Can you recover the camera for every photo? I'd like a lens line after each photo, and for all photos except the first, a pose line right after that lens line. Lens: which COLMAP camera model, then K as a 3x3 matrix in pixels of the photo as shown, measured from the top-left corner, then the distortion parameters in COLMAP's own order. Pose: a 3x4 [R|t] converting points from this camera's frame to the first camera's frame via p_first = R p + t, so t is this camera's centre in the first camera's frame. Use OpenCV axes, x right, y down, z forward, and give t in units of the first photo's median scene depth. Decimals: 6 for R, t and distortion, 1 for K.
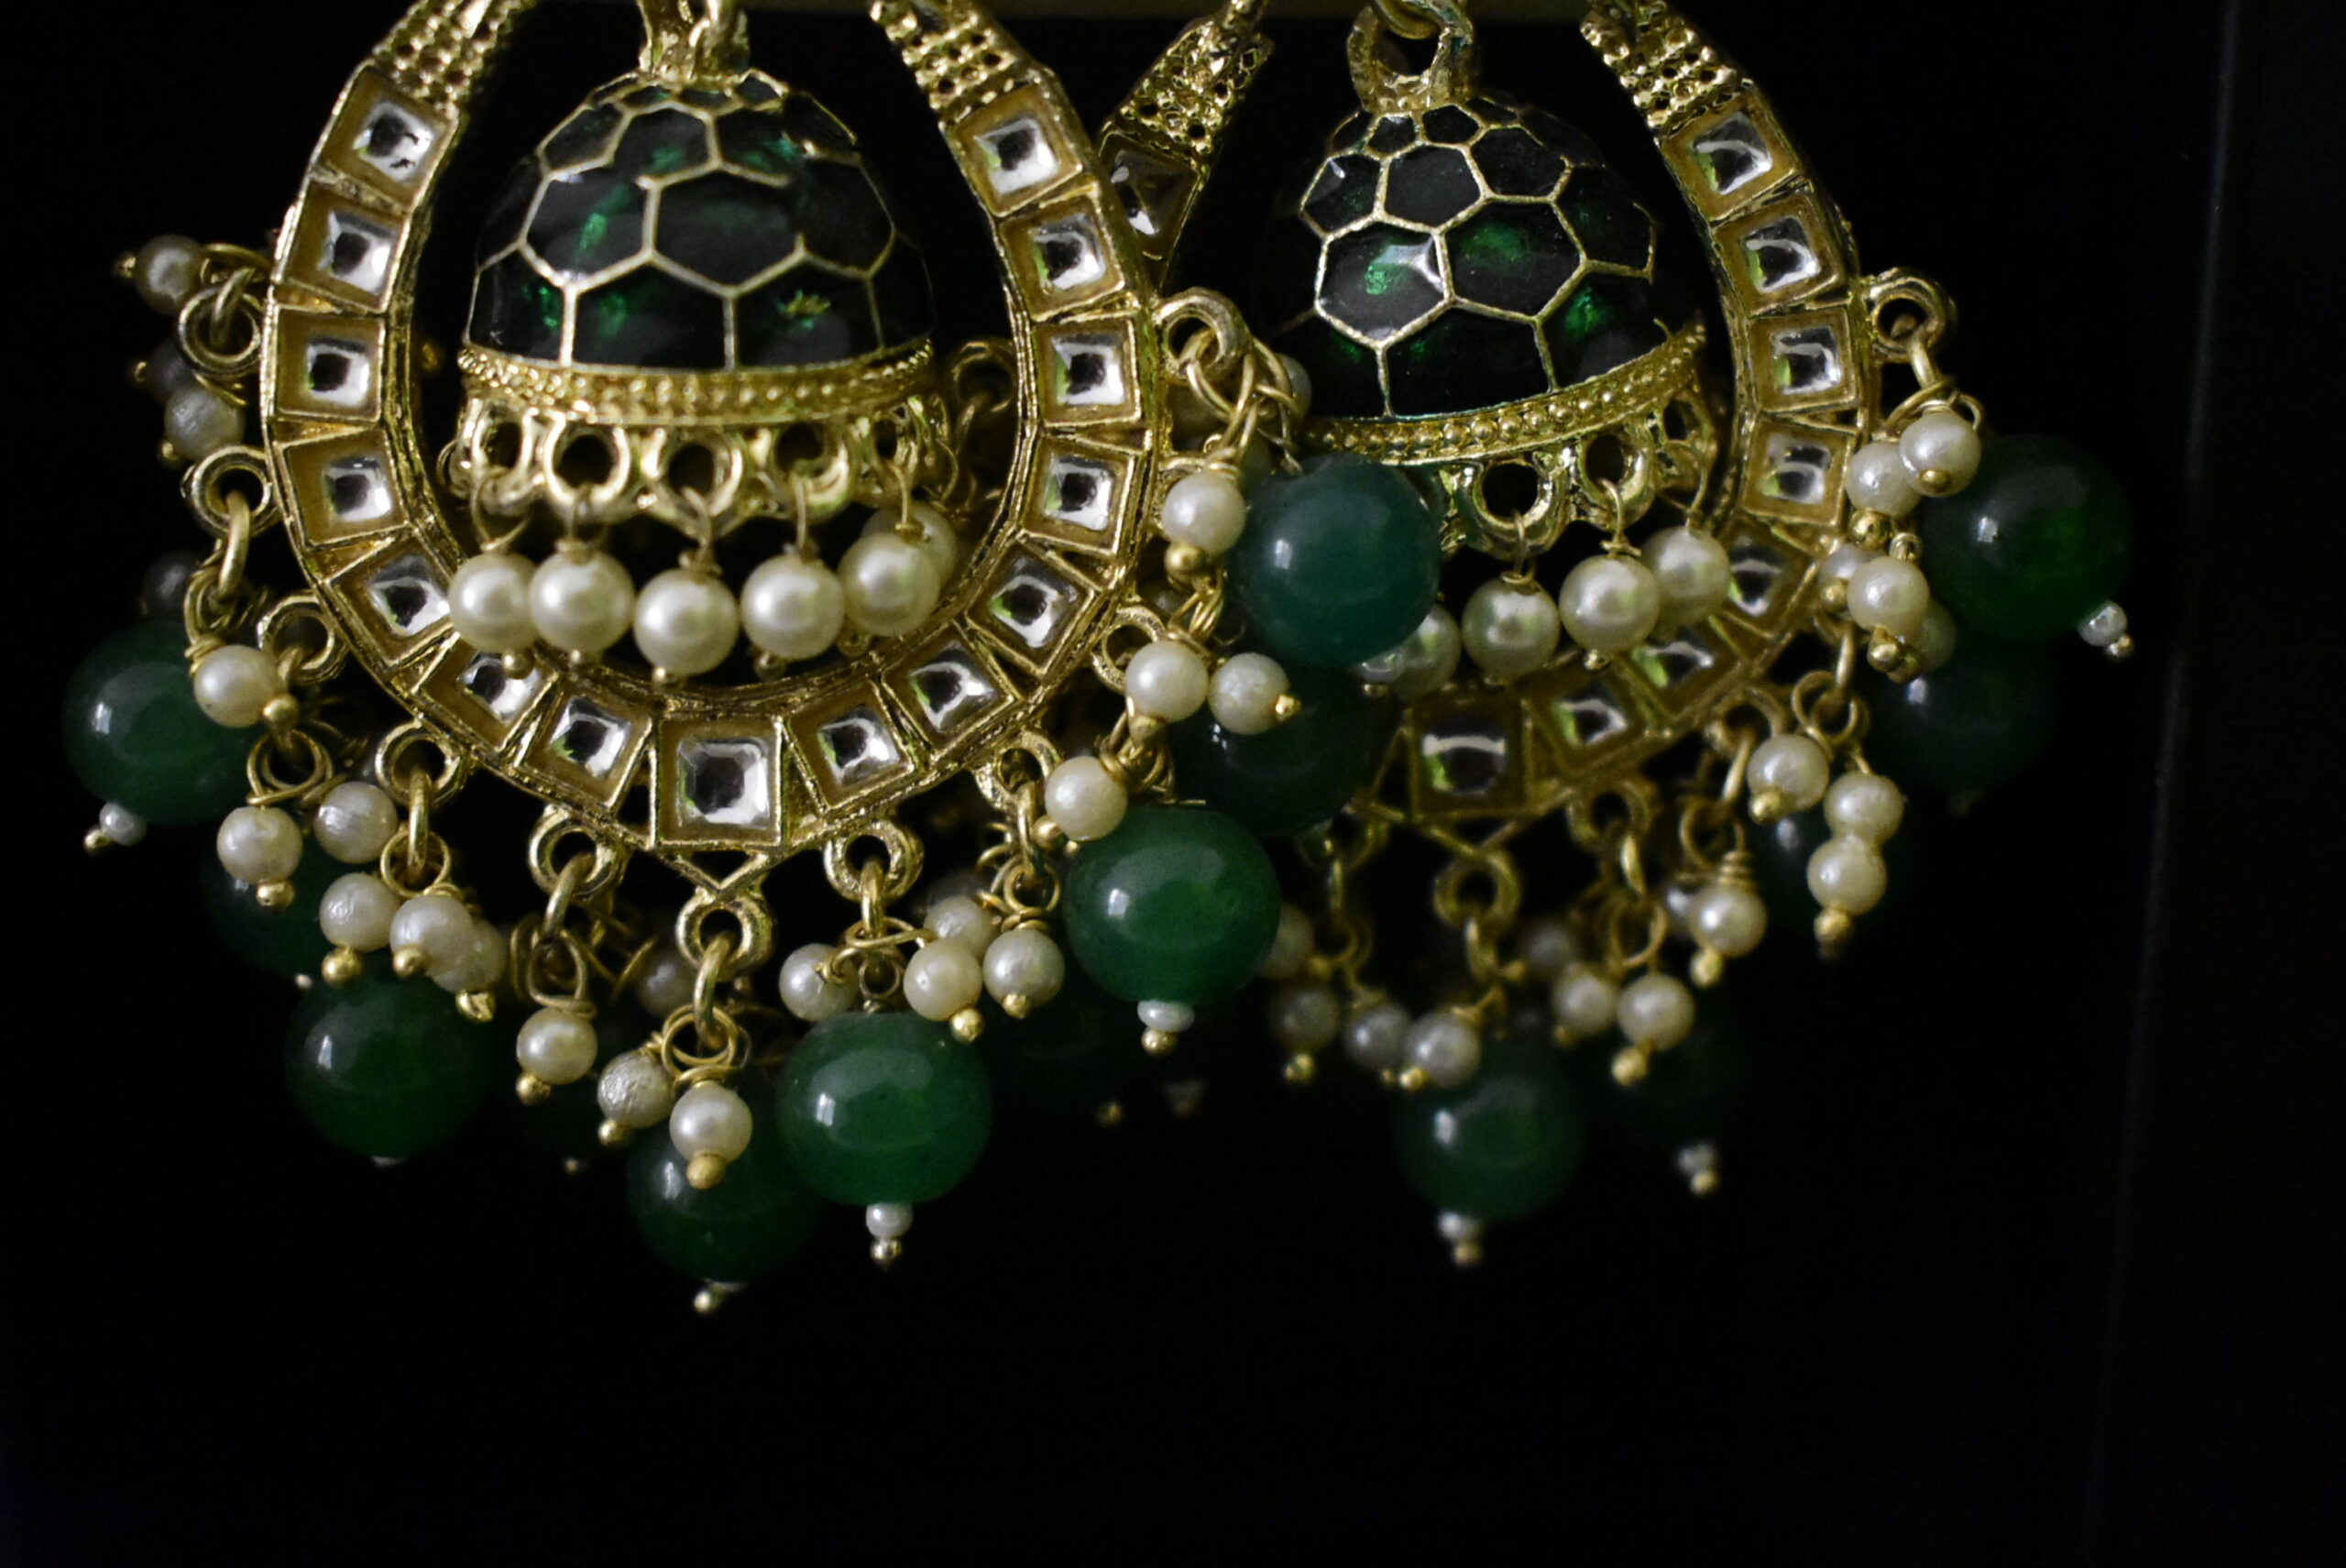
lens RADIAL K [[3413.6, 0, 1168.8], [0, 3413.6, 786.5], [0, 0, 1]] dist [-0.020667, 0.000000]
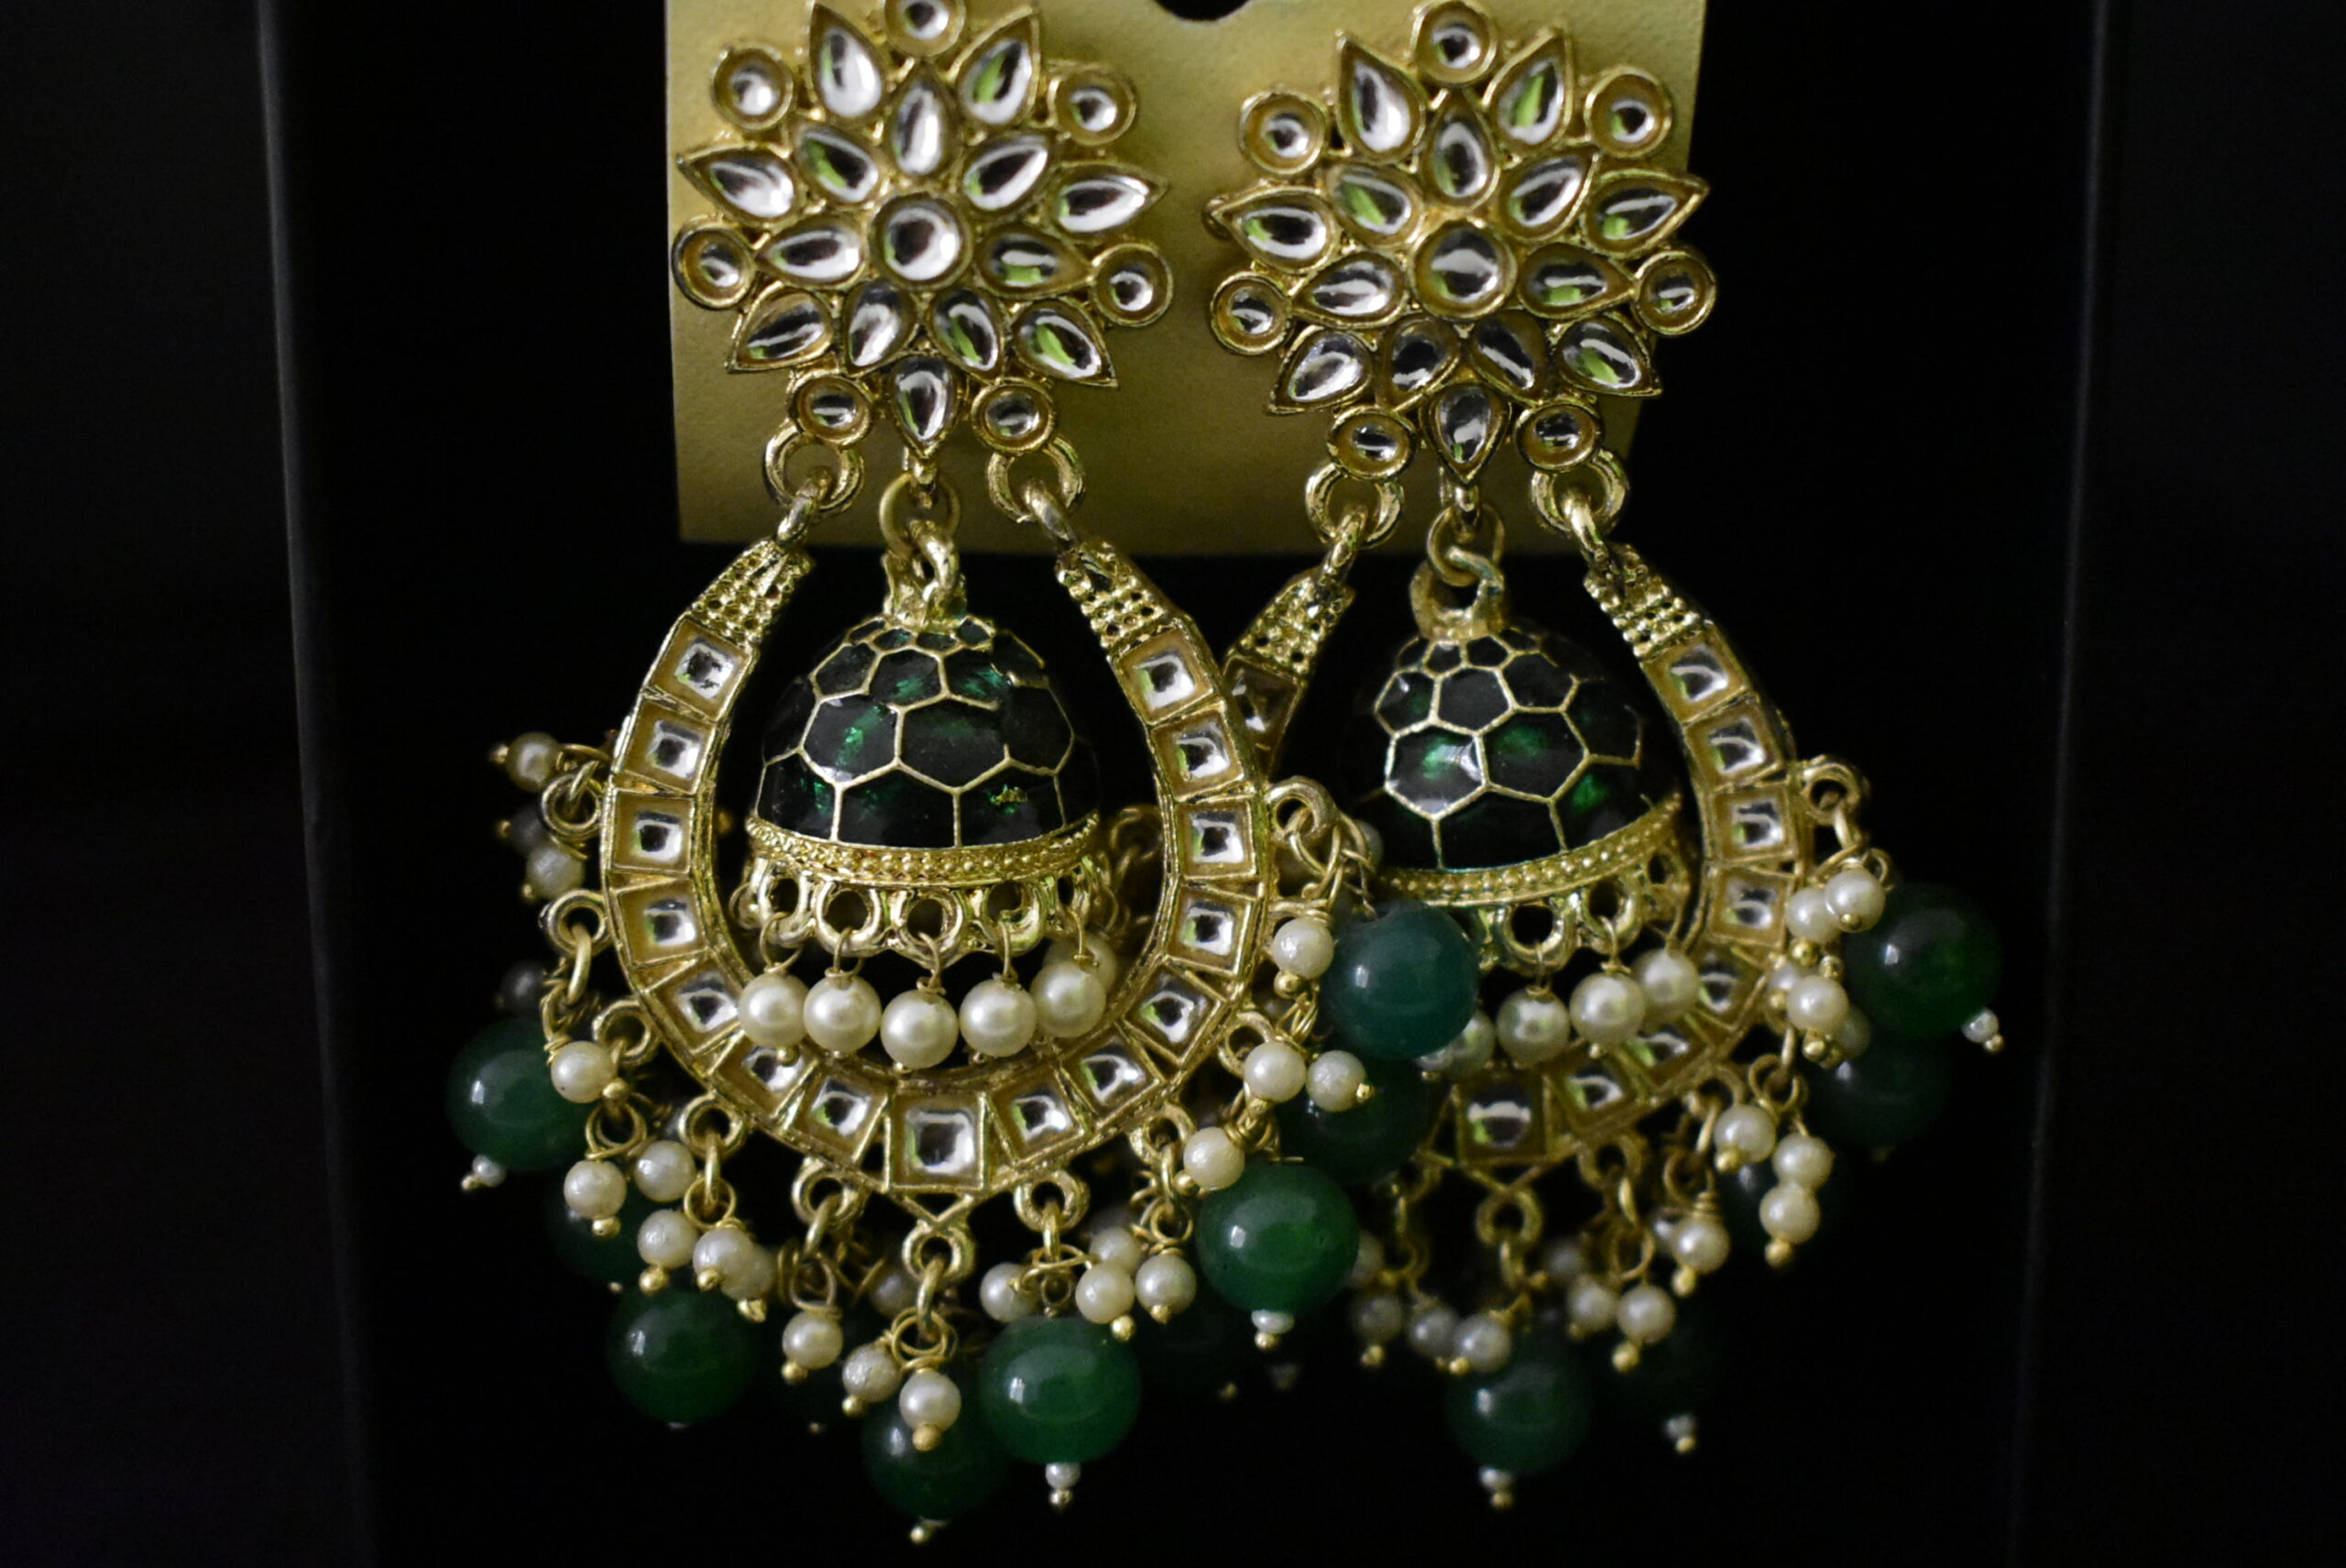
lens RADIAL K [[3413.6, 0, 1166.0], [0, 3413.6, 778.1], [0, 0, 1]] dist [-0.020667, 0.000000]
pose [[0.999825, 0.002958, -0.018476, -0.018538], [-0.003975, 0.998464, -0.055253, -0.070469], [0.018284, 0.055317, 0.998301, -0.338295]]
